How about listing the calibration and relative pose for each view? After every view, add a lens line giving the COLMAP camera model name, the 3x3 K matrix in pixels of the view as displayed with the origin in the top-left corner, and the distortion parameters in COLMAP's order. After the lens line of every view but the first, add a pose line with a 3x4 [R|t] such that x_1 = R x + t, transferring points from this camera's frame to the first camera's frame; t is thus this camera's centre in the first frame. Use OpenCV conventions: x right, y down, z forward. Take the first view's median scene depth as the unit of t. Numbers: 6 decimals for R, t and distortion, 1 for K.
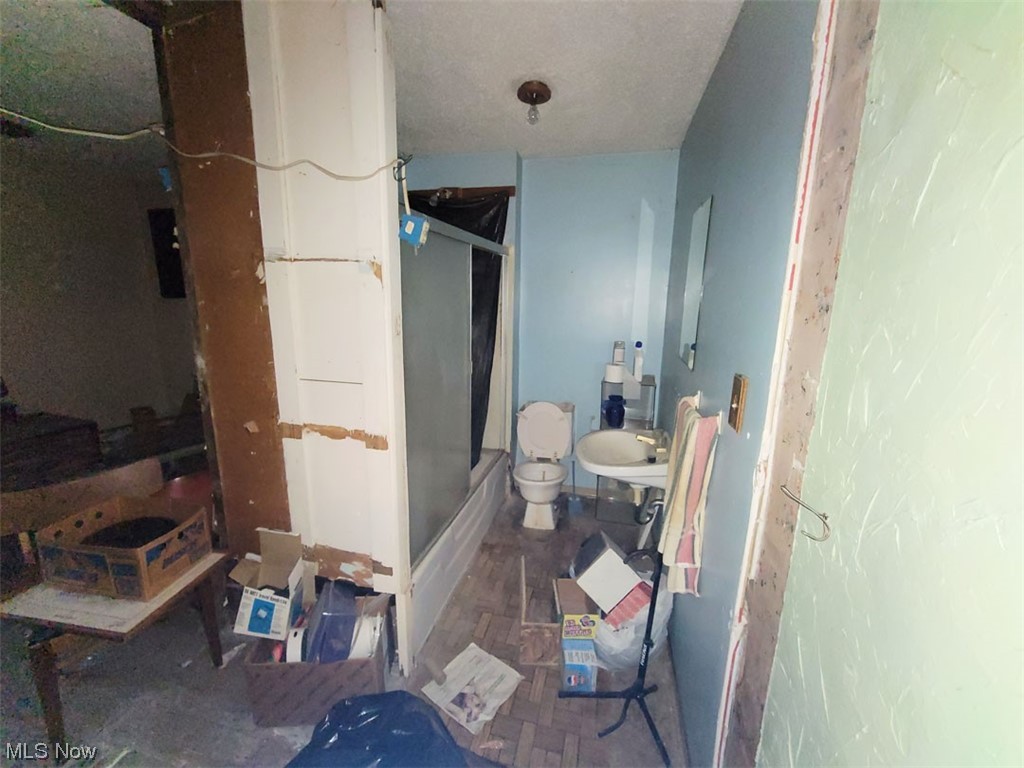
lens RADIAL K [[410.8, 0, 511.7], [0, 410.8, 375.4], [0, 0, 1]] dist [-0.001195, 0.000191]
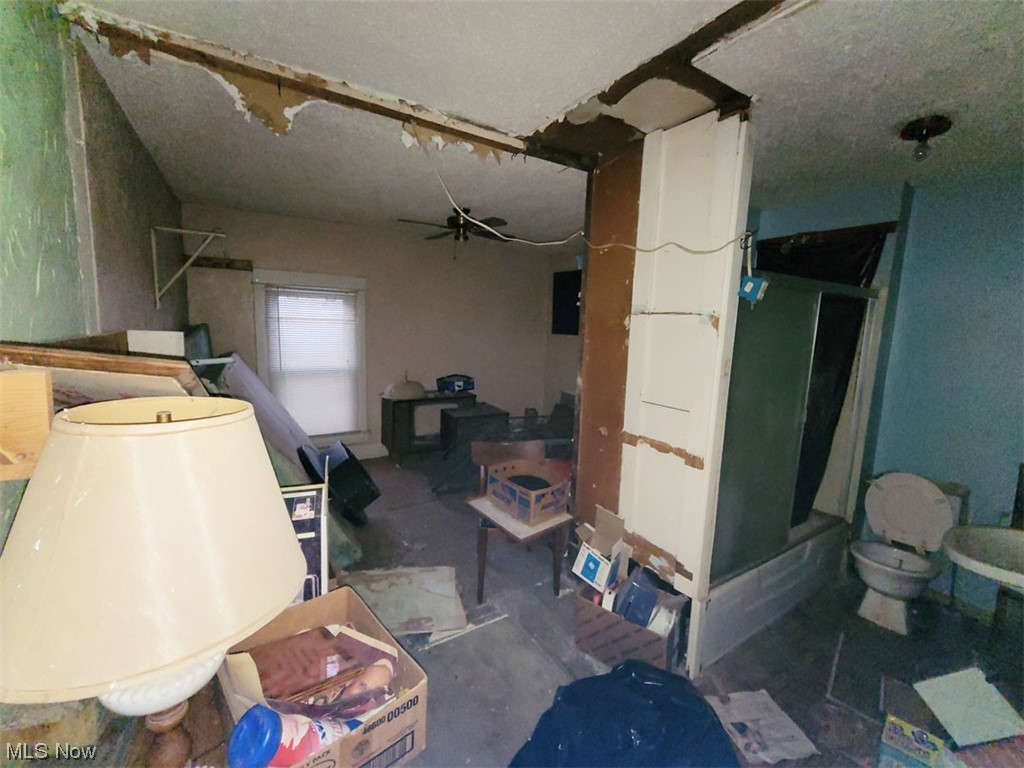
lens RADIAL K [[410.8, 0, 511.7], [0, 410.8, 375.4], [0, 0, 1]] dist [-0.001195, 0.000191]
pose [[0.716946, 0.094833, -0.690648, 0.087858], [-0.155081, 0.987576, -0.025382, 0.024792], [0.679660, 0.125304, 0.722746, -0.246456]]
